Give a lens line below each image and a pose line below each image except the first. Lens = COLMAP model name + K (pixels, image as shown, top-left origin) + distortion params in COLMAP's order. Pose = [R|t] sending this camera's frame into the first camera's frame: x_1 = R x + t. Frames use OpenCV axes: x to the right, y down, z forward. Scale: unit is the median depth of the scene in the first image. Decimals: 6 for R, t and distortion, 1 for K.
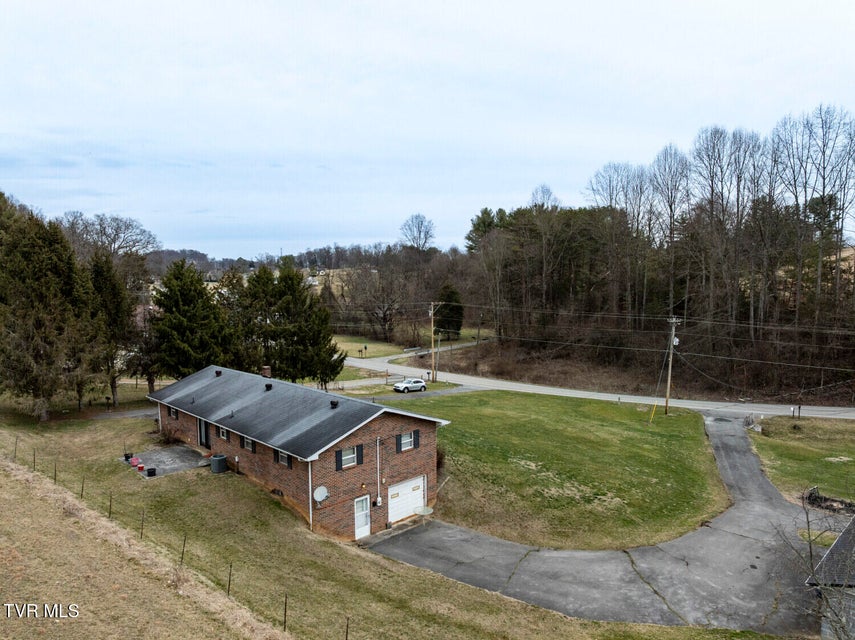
lens RADIAL K [[597.2, 0, 427.5], [0, 597.2, 320.0], [0, 0, 1]] dist [-0.028249, -0.002018]
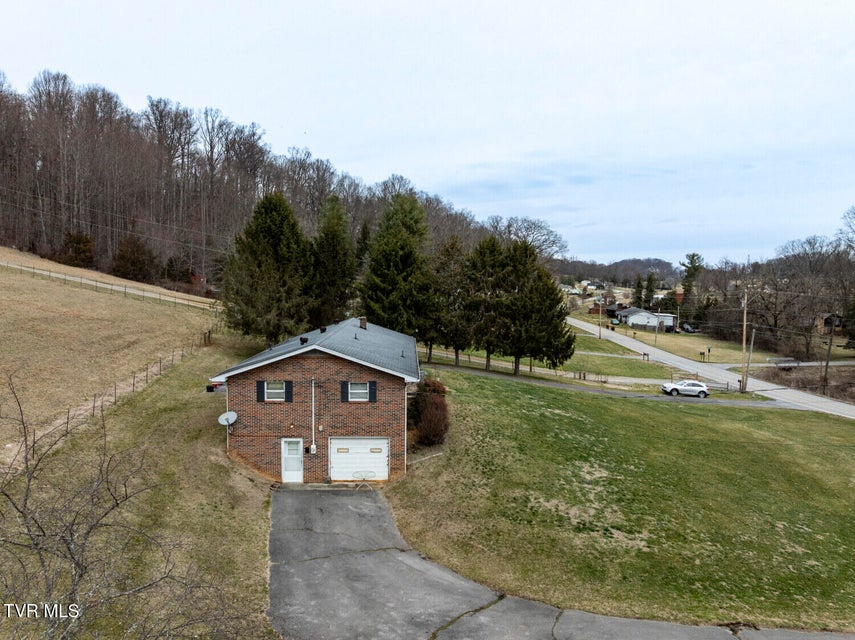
lens RADIAL K [[602.5, 0, 431.5], [0, 602.5, 317.6], [0, 0, 1]] dist [-0.029496, -0.006944]
pose [[0.735611, 0.052146, -0.675395, 0.584499], [-0.067237, 0.997730, 0.003802, 0.078305], [0.674060, 0.042615, 0.737447, 0.385681]]
